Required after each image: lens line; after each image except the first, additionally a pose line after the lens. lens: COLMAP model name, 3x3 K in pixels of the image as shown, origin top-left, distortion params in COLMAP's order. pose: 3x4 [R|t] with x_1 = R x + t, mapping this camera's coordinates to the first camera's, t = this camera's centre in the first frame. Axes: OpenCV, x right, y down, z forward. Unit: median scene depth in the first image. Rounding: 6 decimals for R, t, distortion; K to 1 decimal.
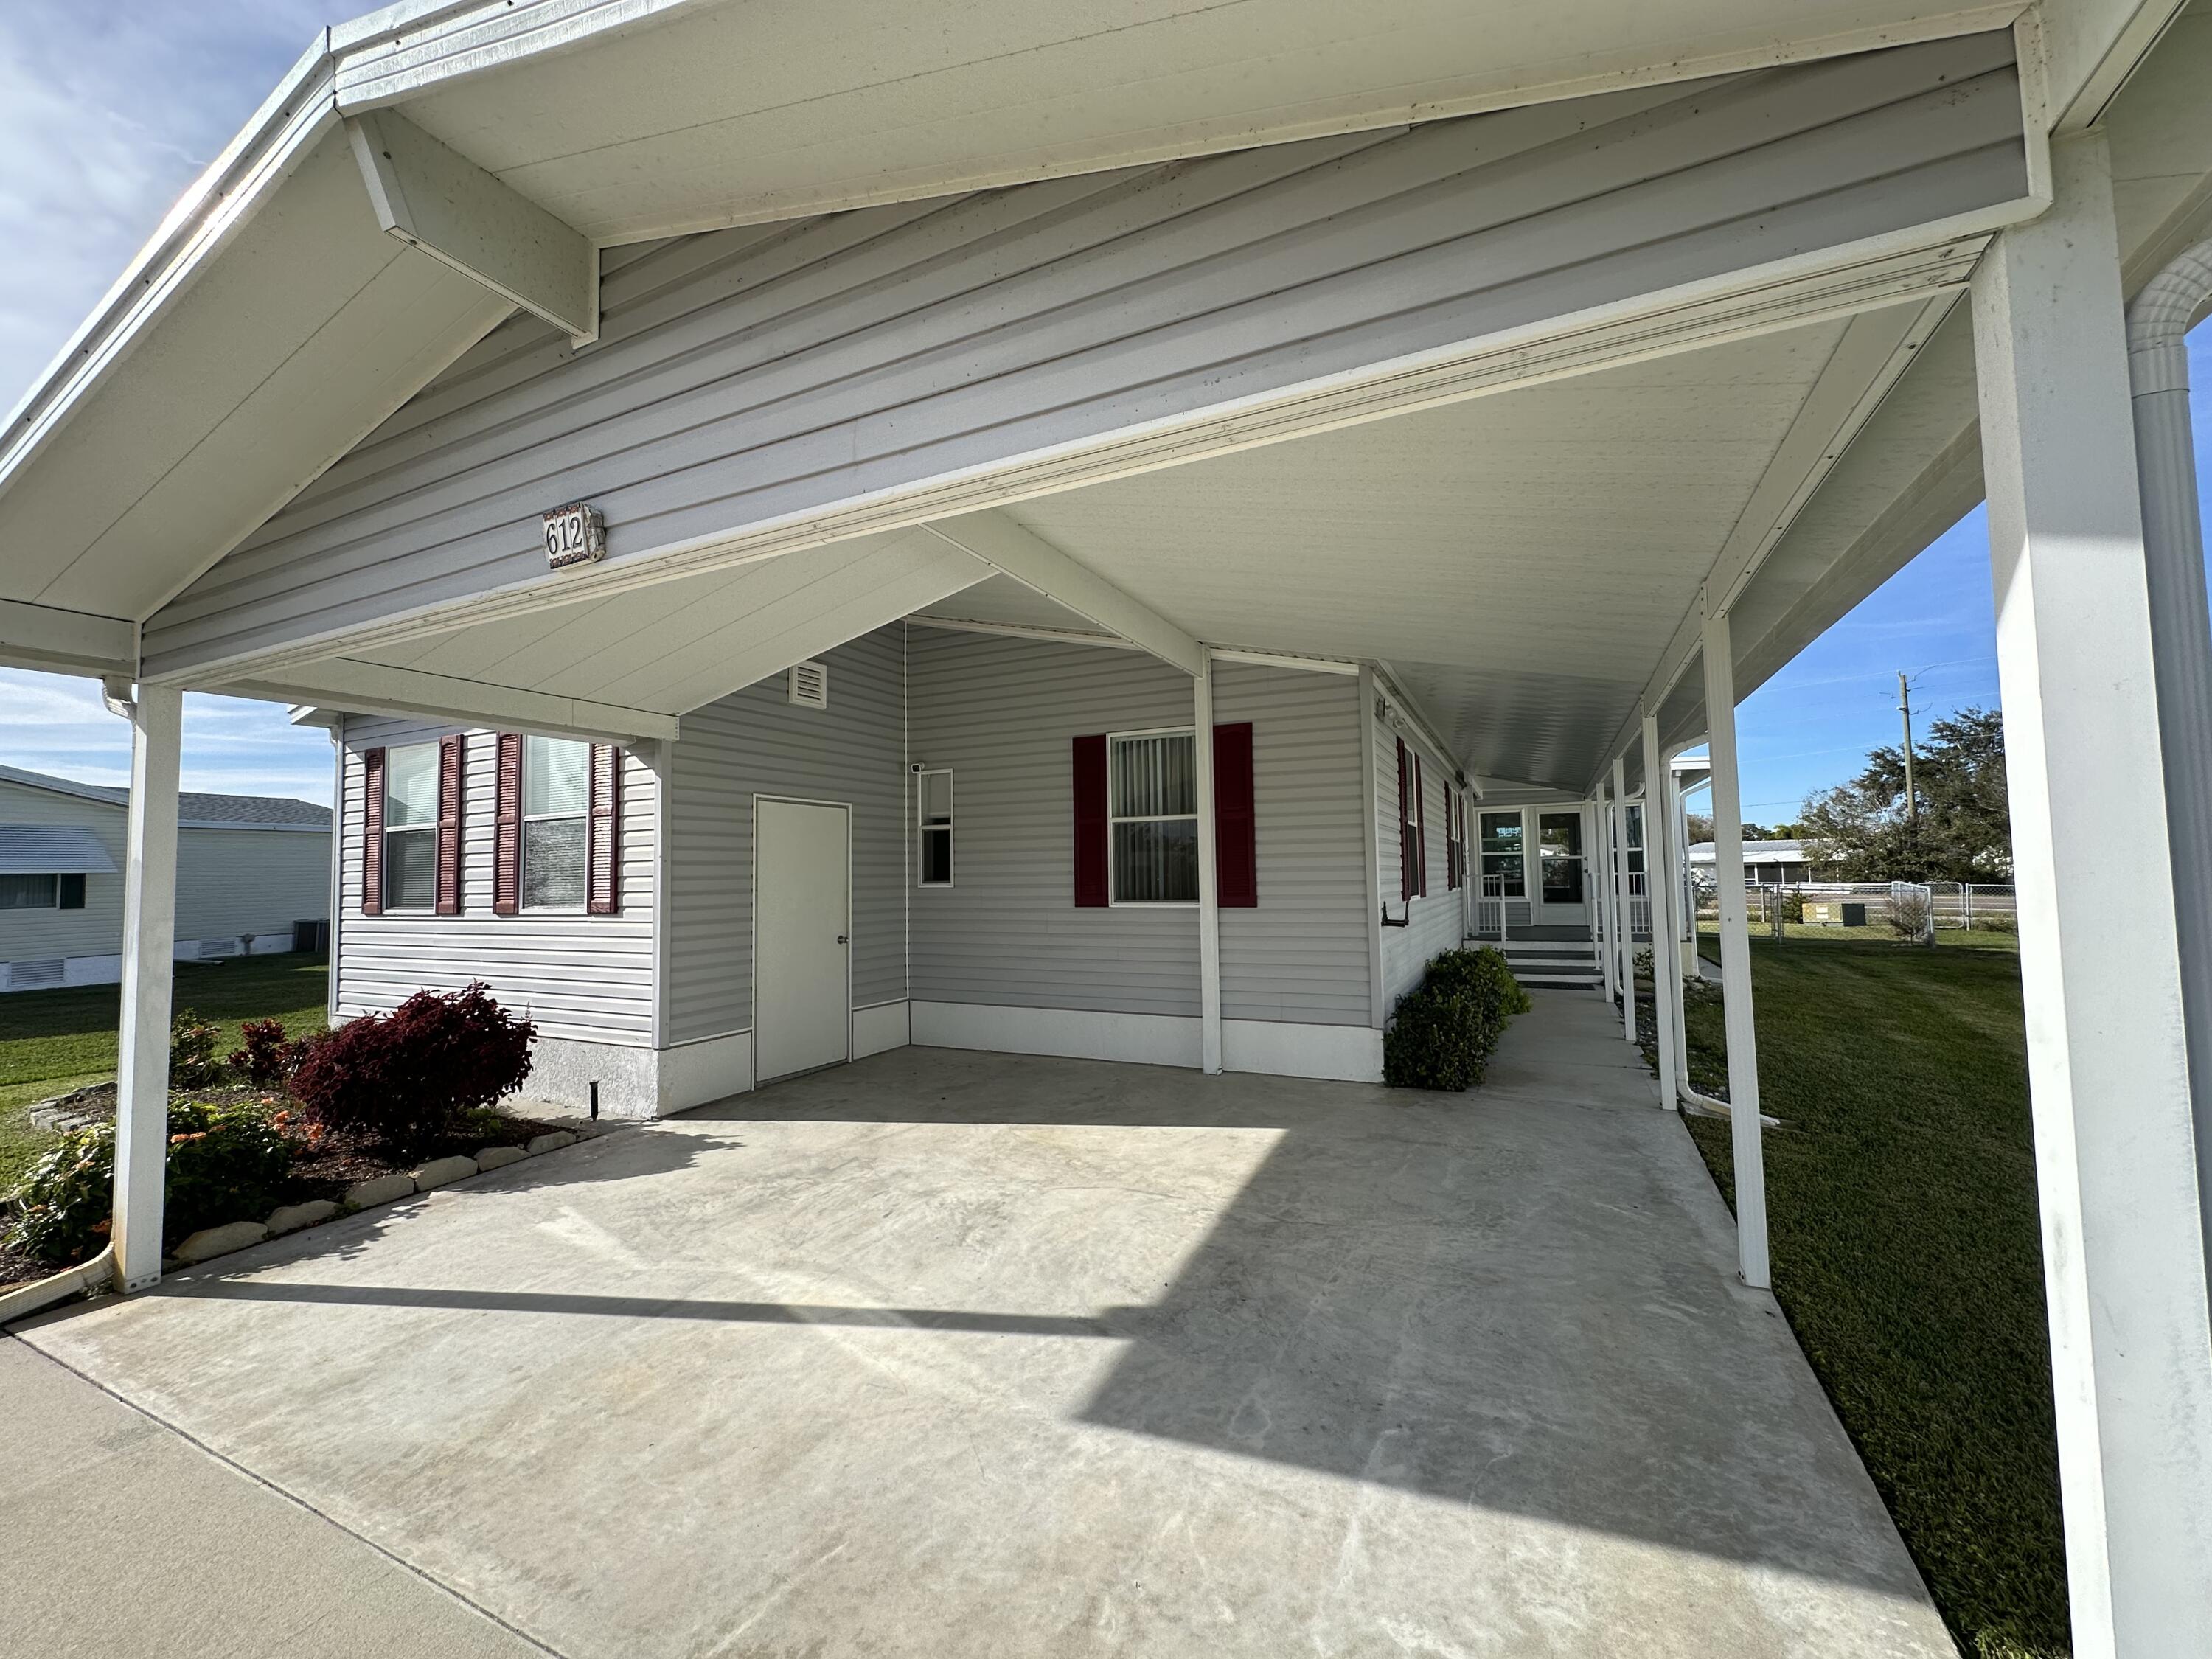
lens RADIAL K [[886.2, 0, 1102.5], [0, 886.2, 829.9], [0, 0, 1]] dist [-0.000832, 0.000306]
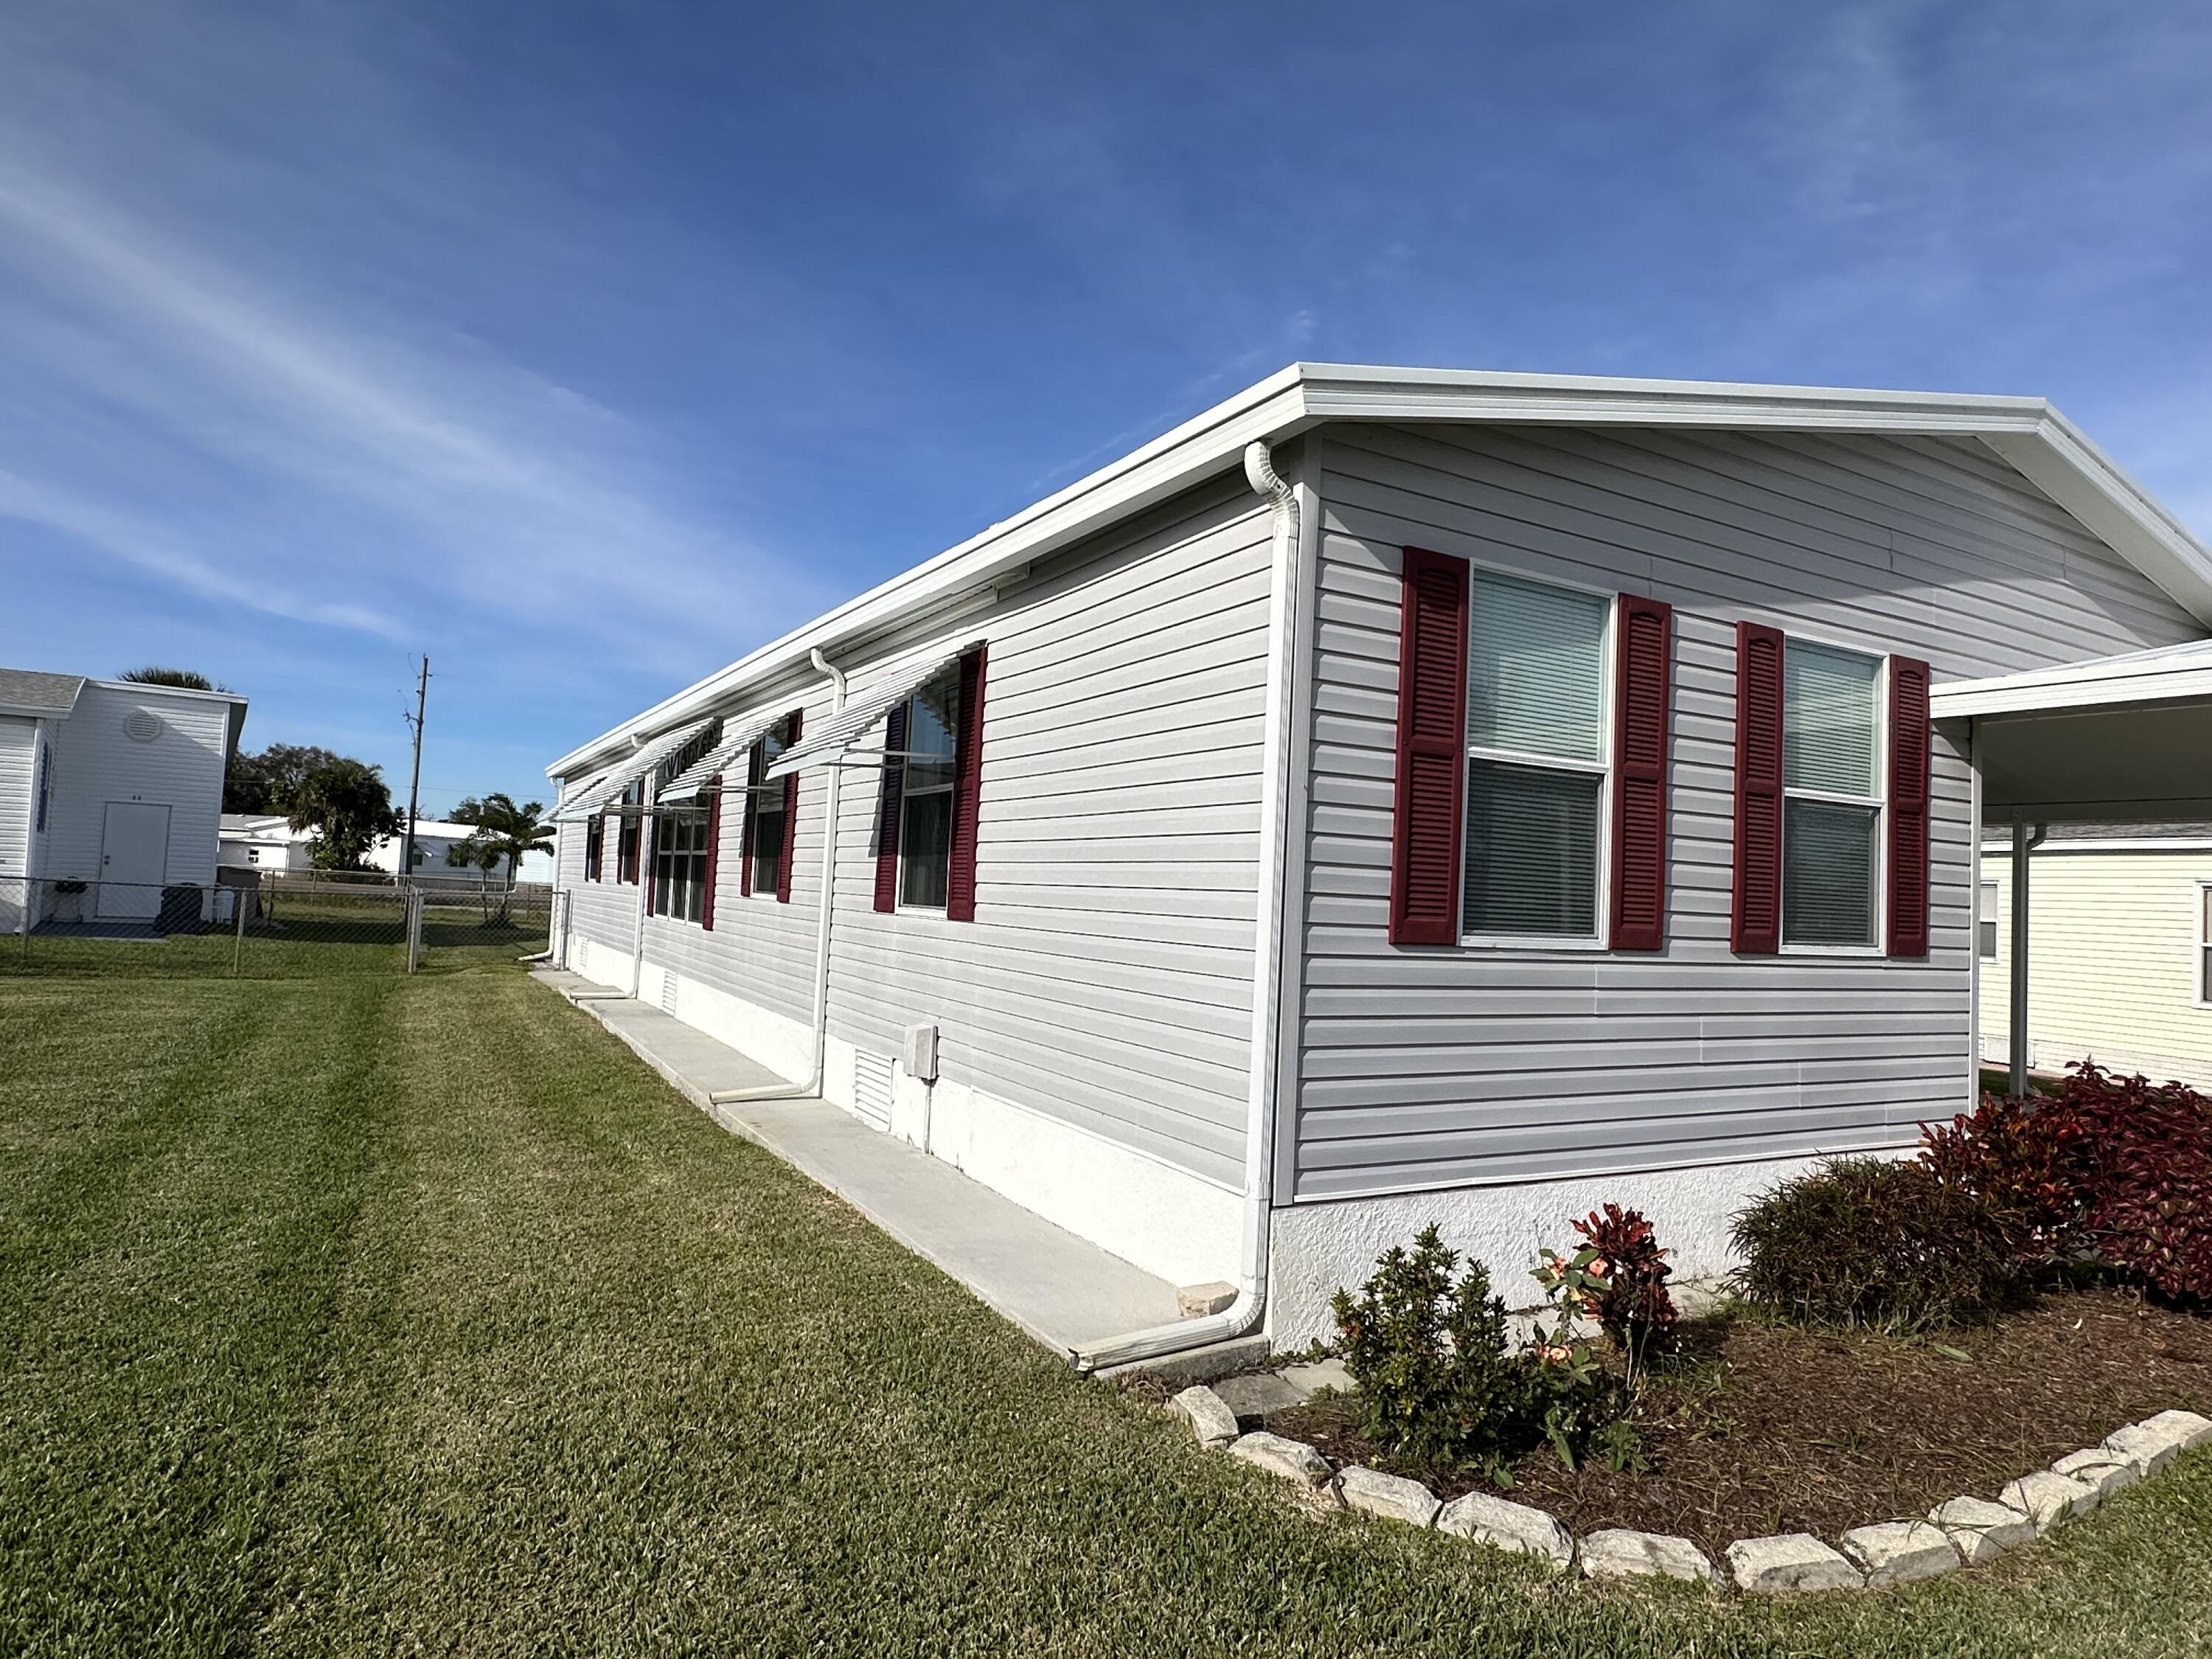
lens RADIAL K [[1281.4, 0, 1106.0], [0, 1281.4, 829.5], [0, 0, 1]] dist [0.000701, 0.000078]
pose [[0.569701, 0.083278, 0.817622, -1.446238], [-0.096793, 0.994728, -0.033874, 0.077654], [-0.816132, -0.059842, 0.574759, 0.798769]]
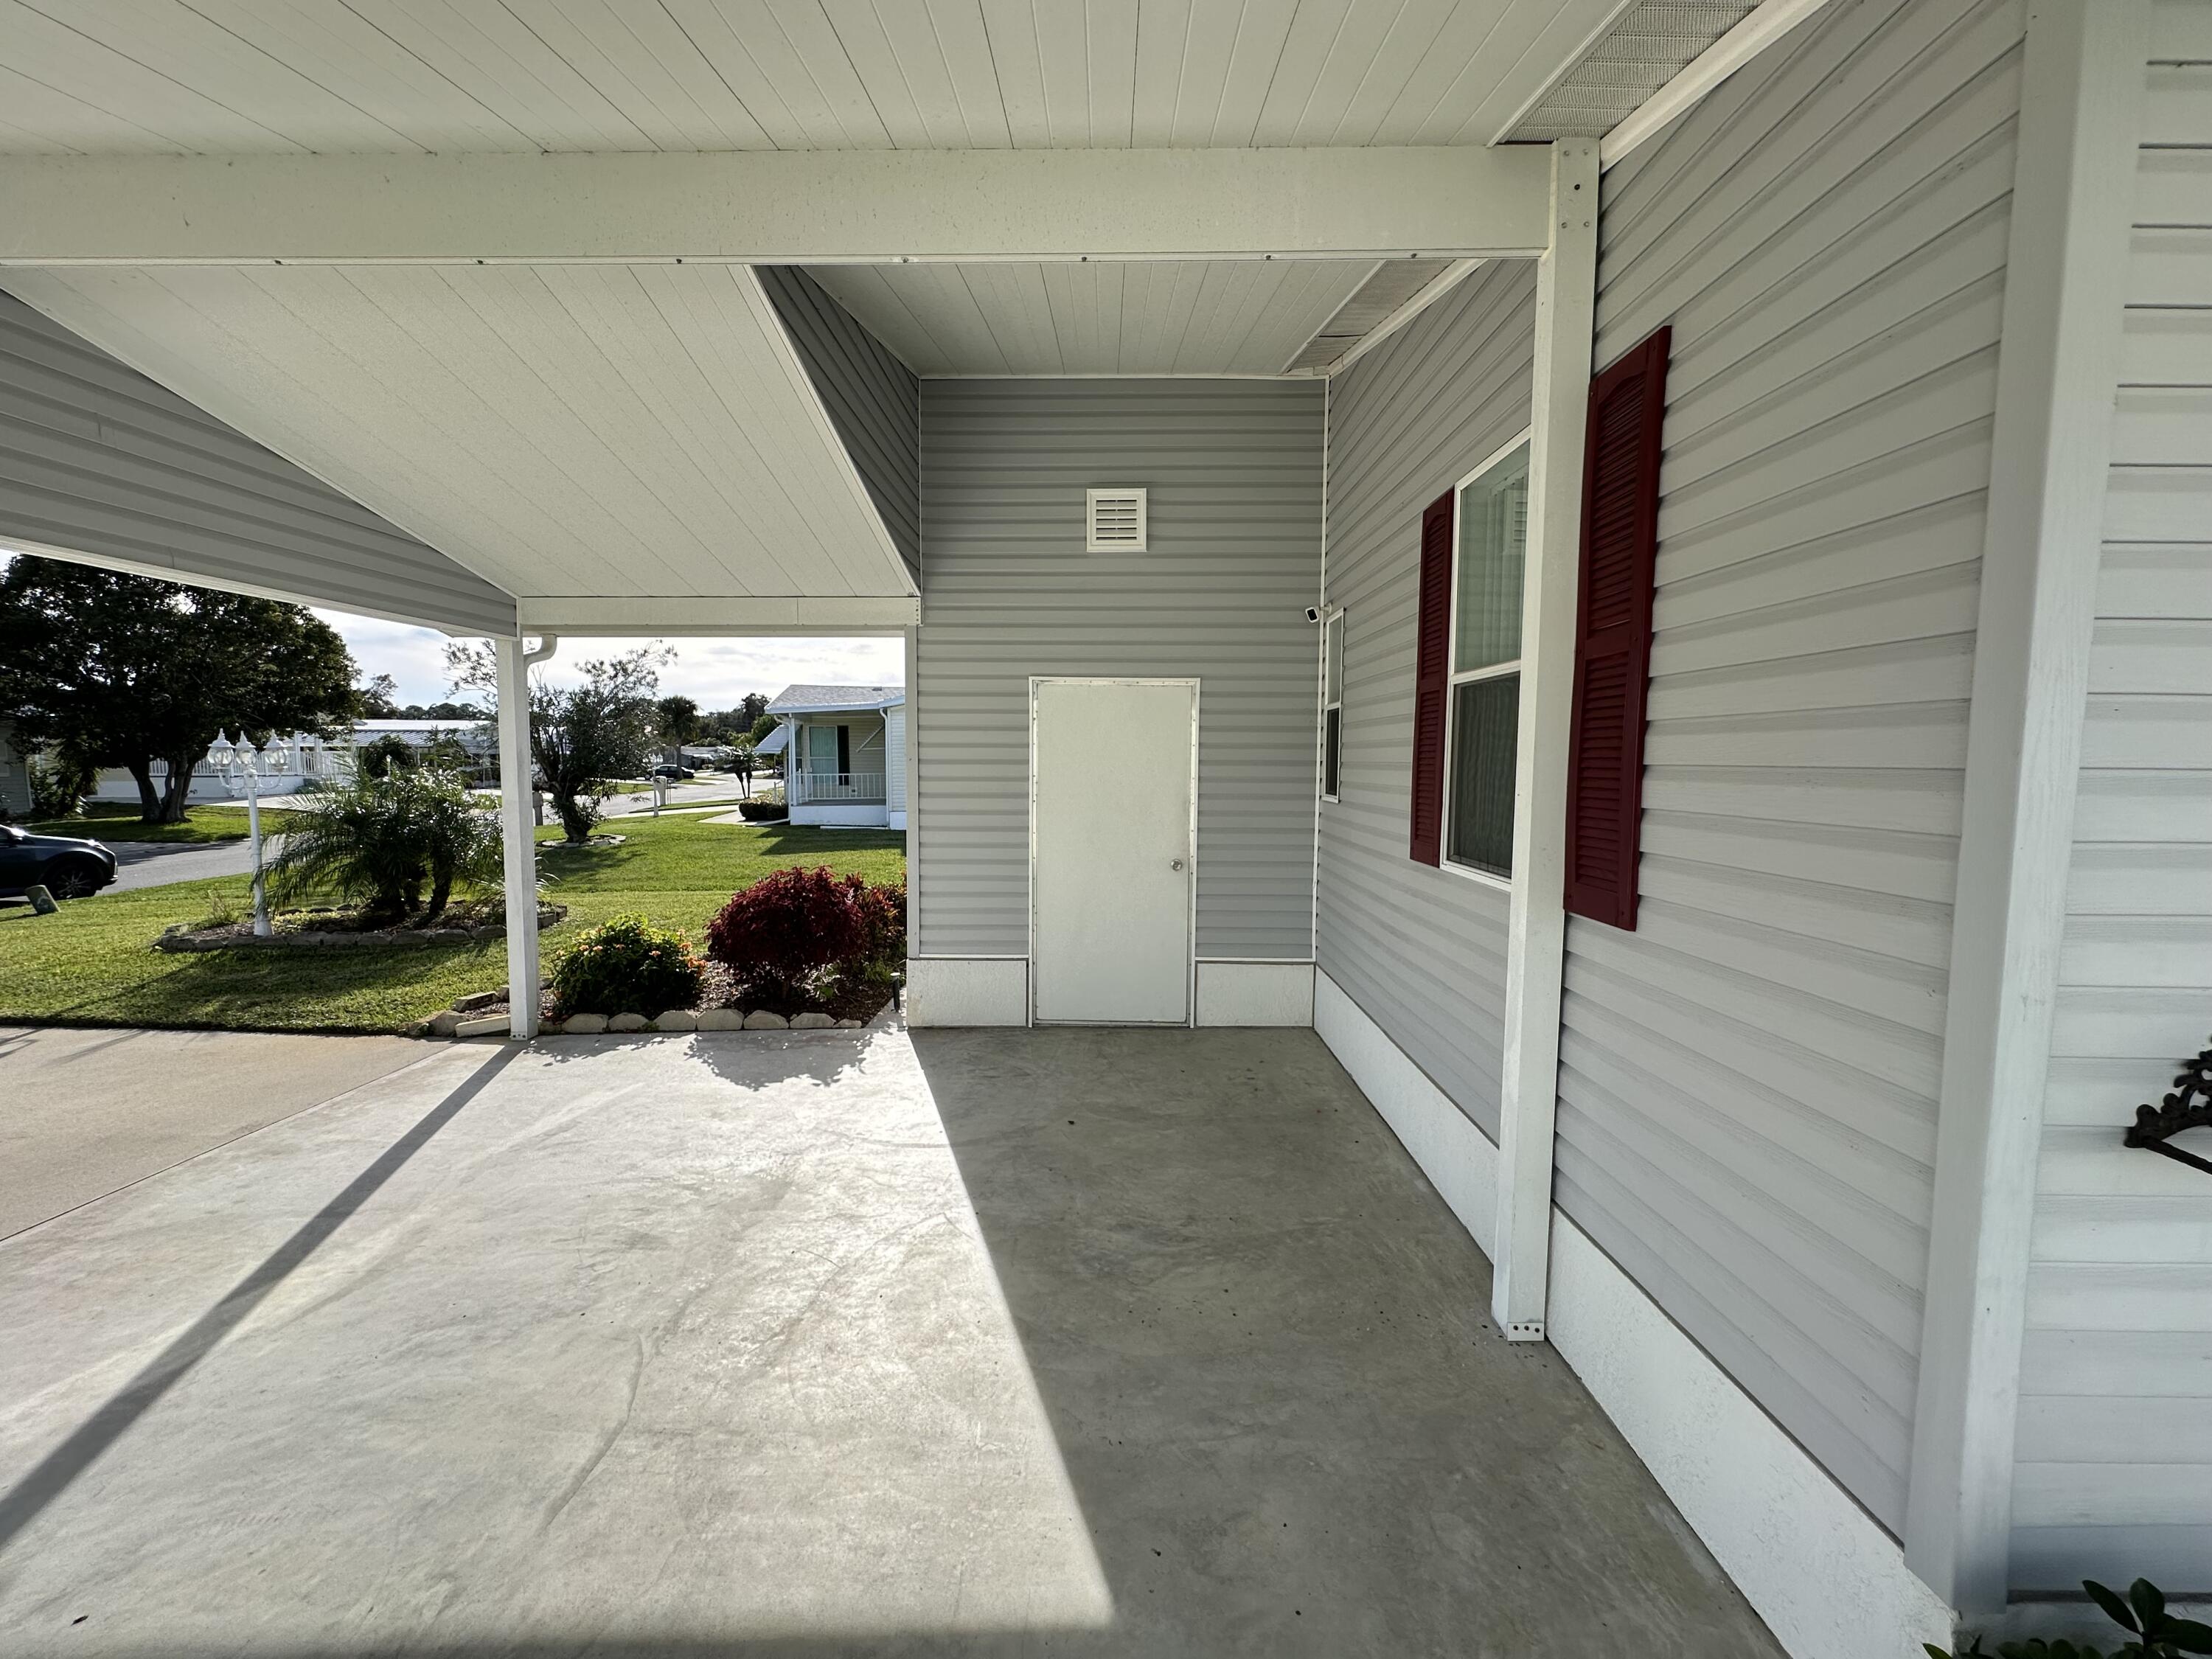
lens RADIAL K [[886.2, 0, 1102.5], [0, 886.2, 829.9], [0, 0, 1]] dist [-0.000832, 0.000306]
pose [[0.432461, 0.089305, -0.897219, 0.341003], [0.033704, 0.992786, 0.115062, 0.007043], [0.901023, -0.080000, 0.426331, 0.627702]]
